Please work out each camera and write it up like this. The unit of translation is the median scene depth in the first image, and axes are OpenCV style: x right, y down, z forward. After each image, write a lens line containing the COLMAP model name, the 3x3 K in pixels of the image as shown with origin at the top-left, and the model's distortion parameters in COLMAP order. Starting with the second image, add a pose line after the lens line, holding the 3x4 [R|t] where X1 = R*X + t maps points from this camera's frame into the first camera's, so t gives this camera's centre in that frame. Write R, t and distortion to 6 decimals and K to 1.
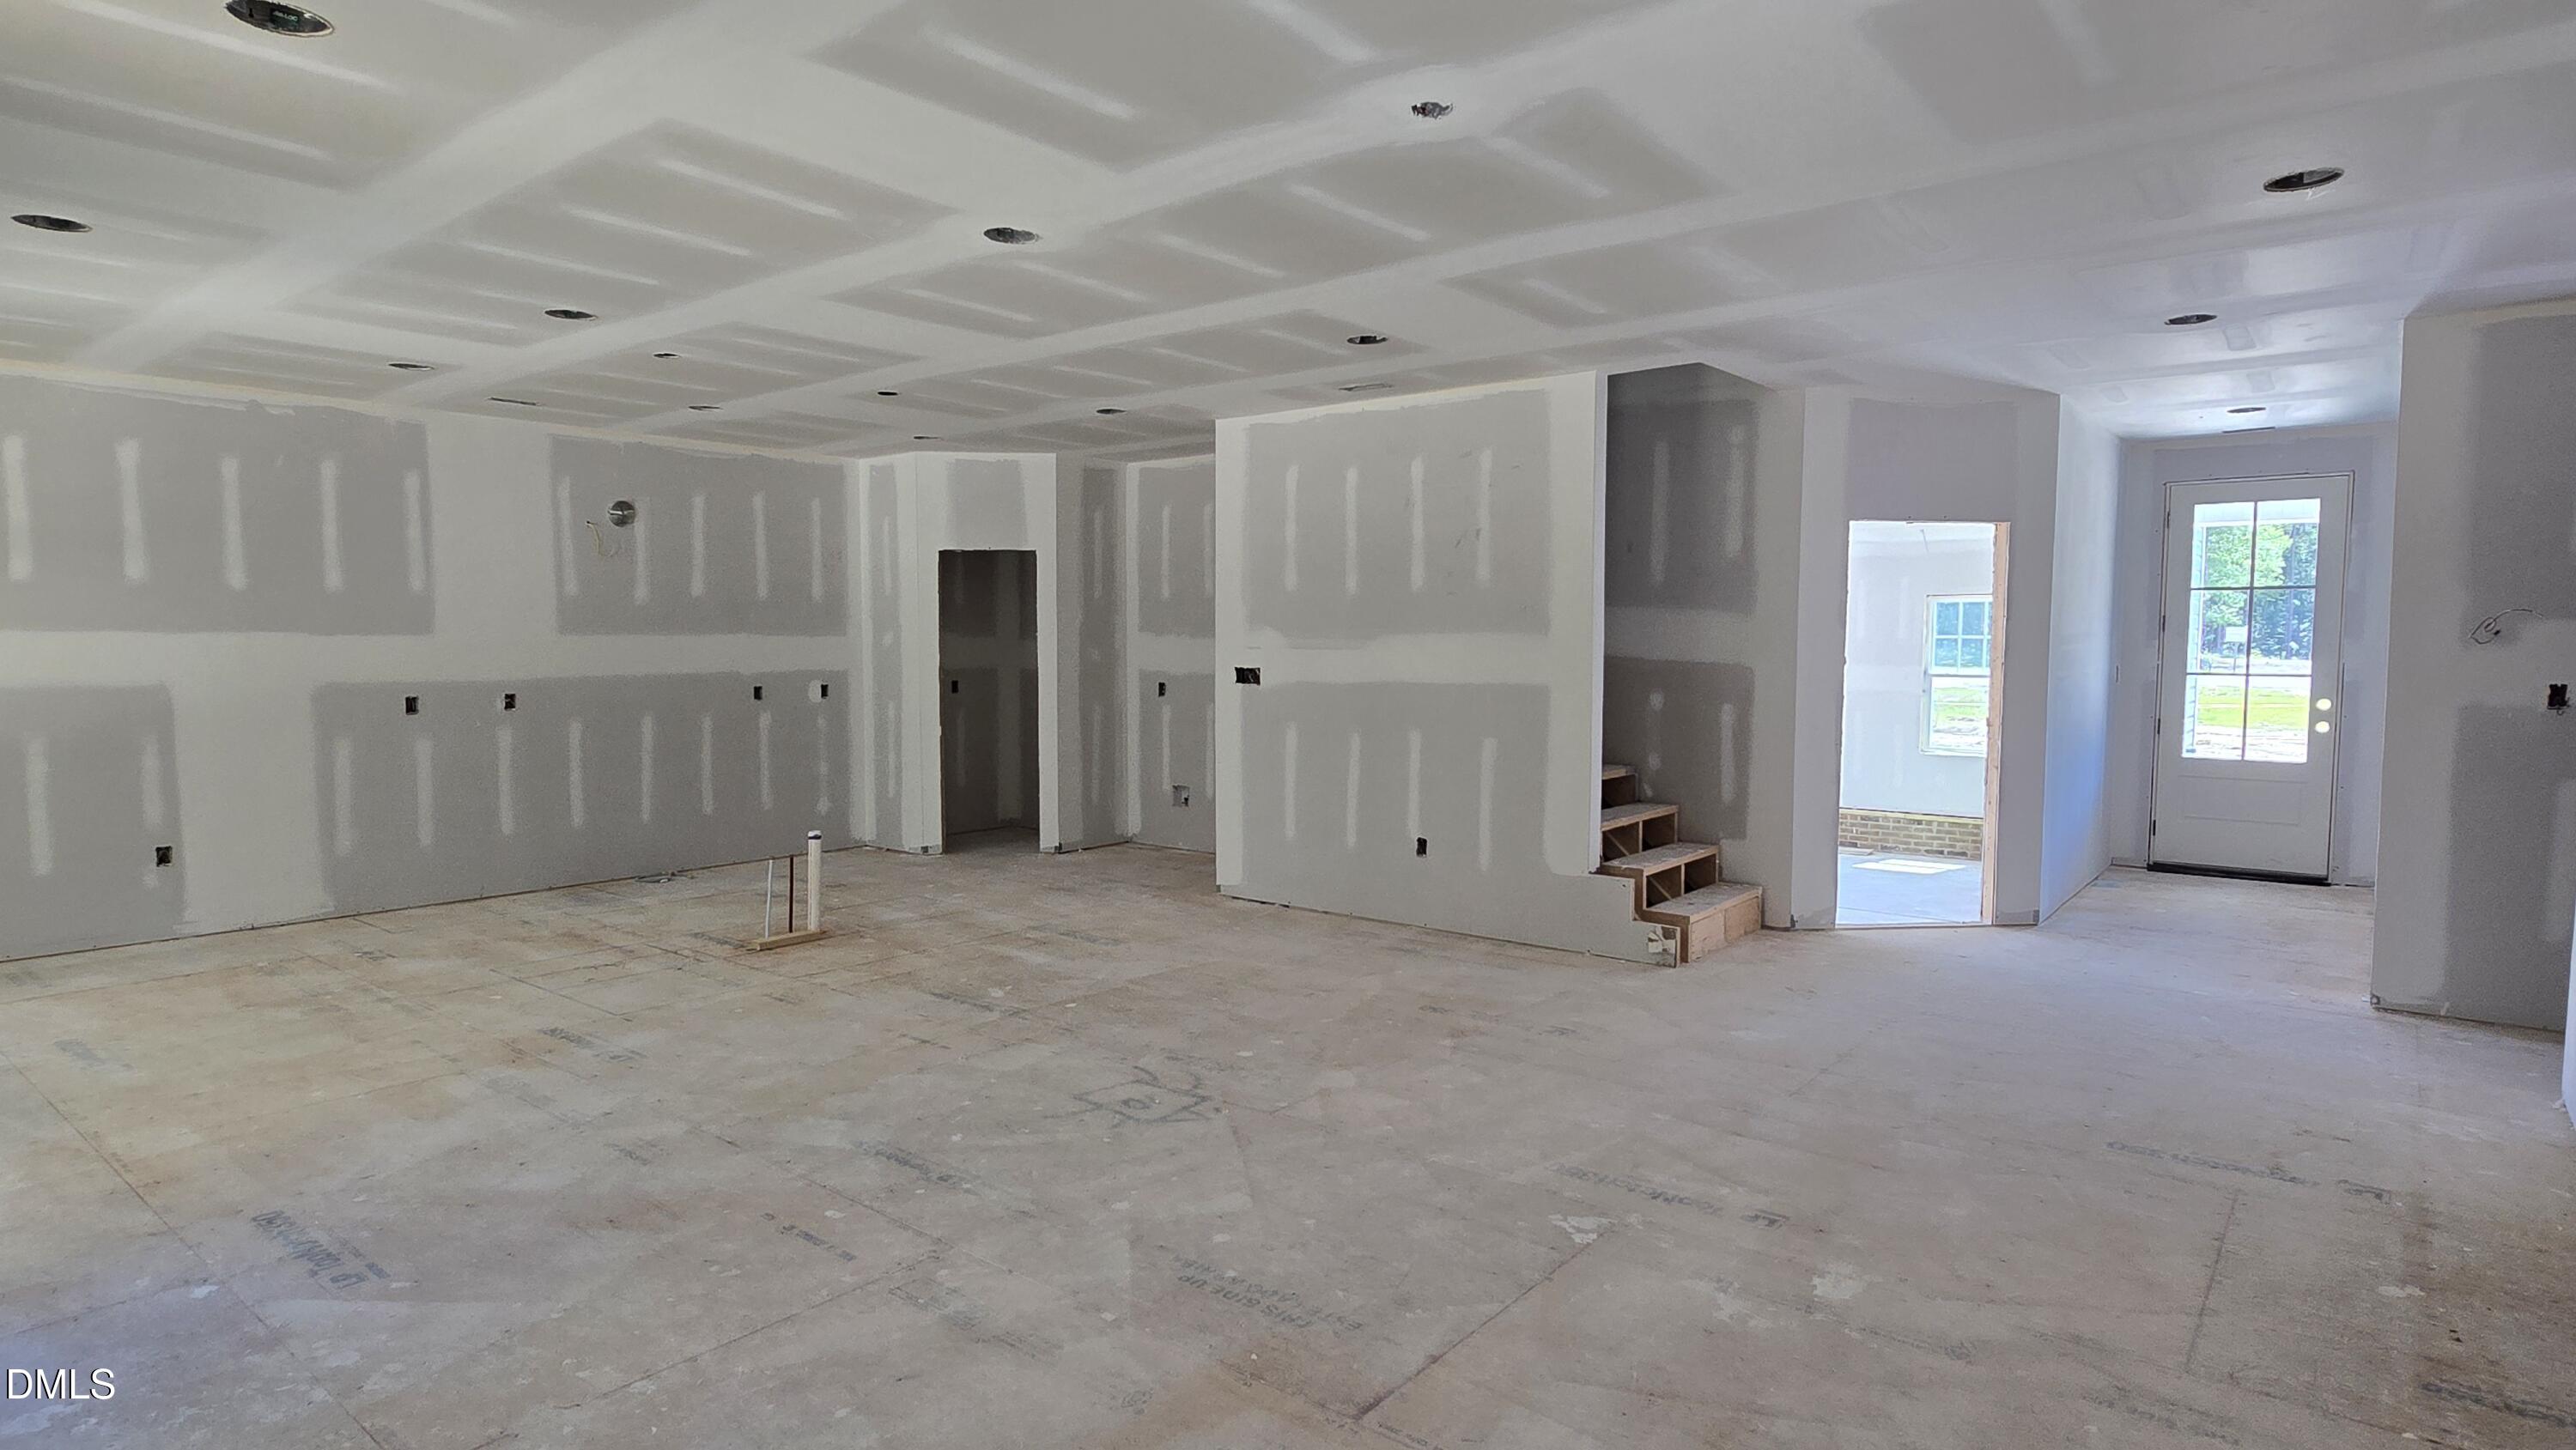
lens RADIAL K [[1352.7, 0, 1288.0], [0, 1352.7, 725.0], [0, 0, 1]] dist [-0.002152, -0.001041]
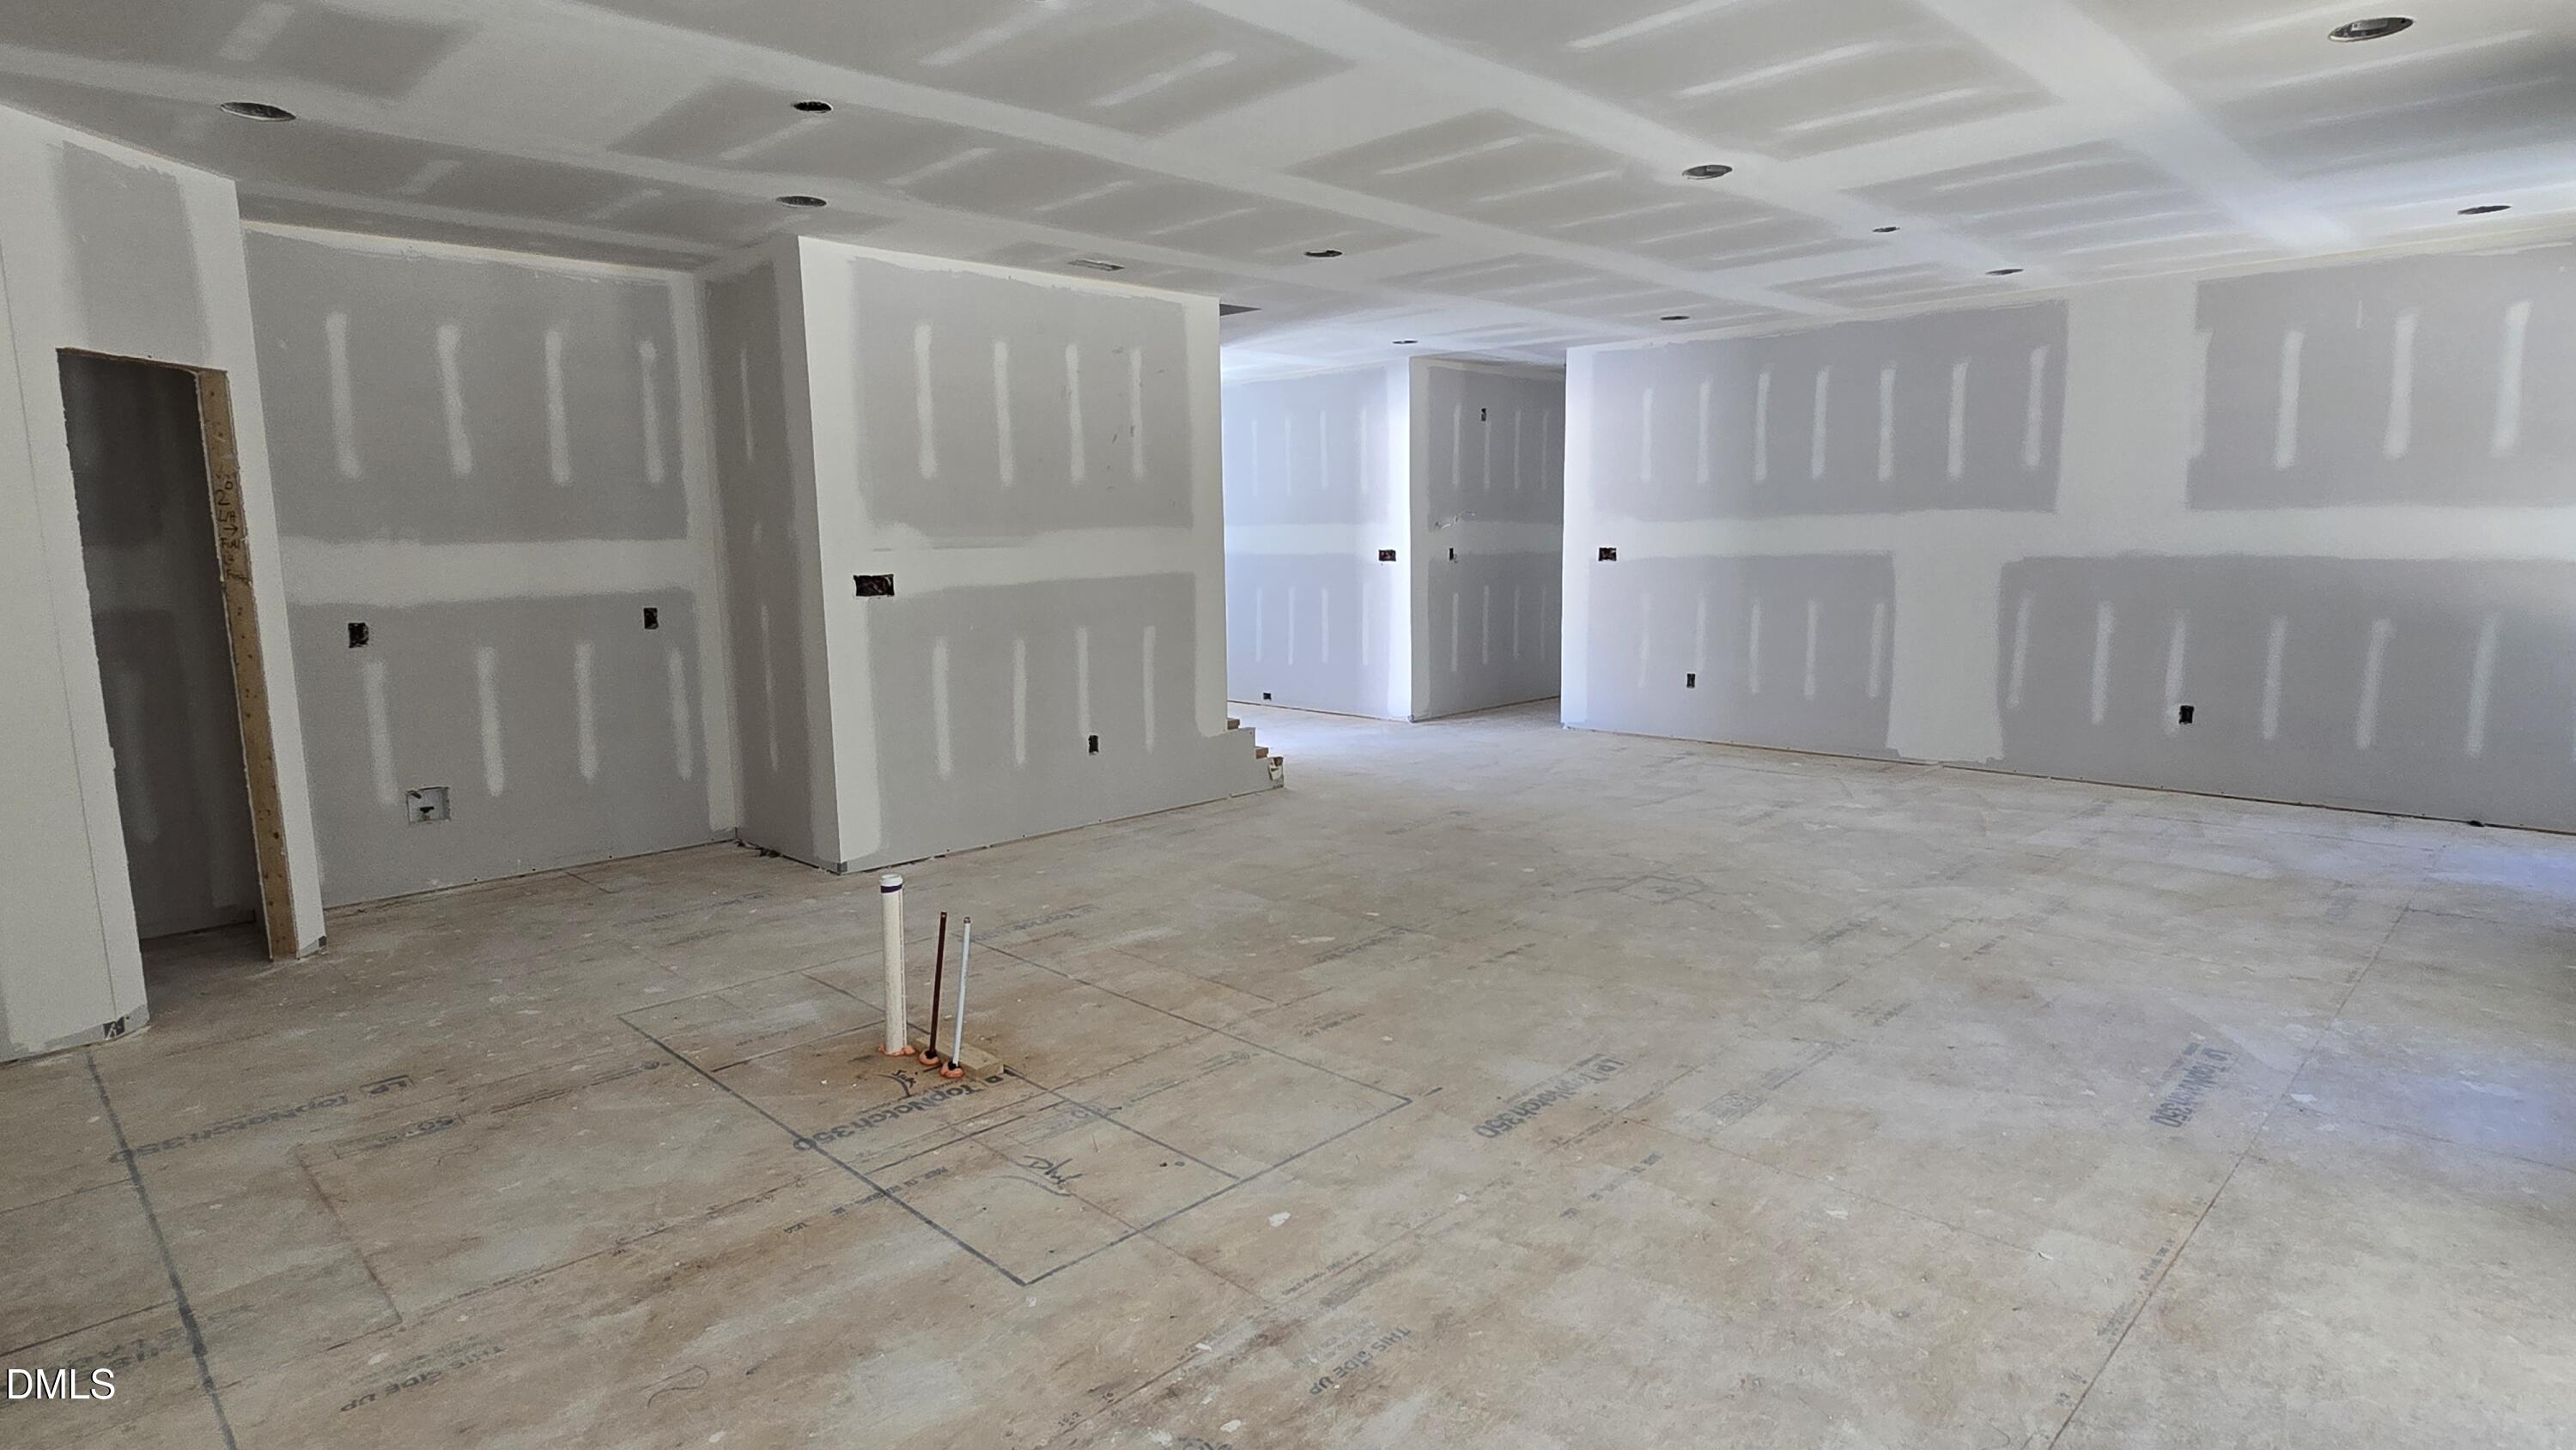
lens RADIAL K [[1352.7, 0, 1288.0], [0, 1352.7, 725.0], [0, 0, 1]] dist [-0.002152, -0.001041]
pose [[0.116348, -0.144908, 0.982581, -1.015418], [0.080392, 0.987427, 0.136103, -0.056743], [-0.989950, 0.063156, 0.126535, 0.866179]]
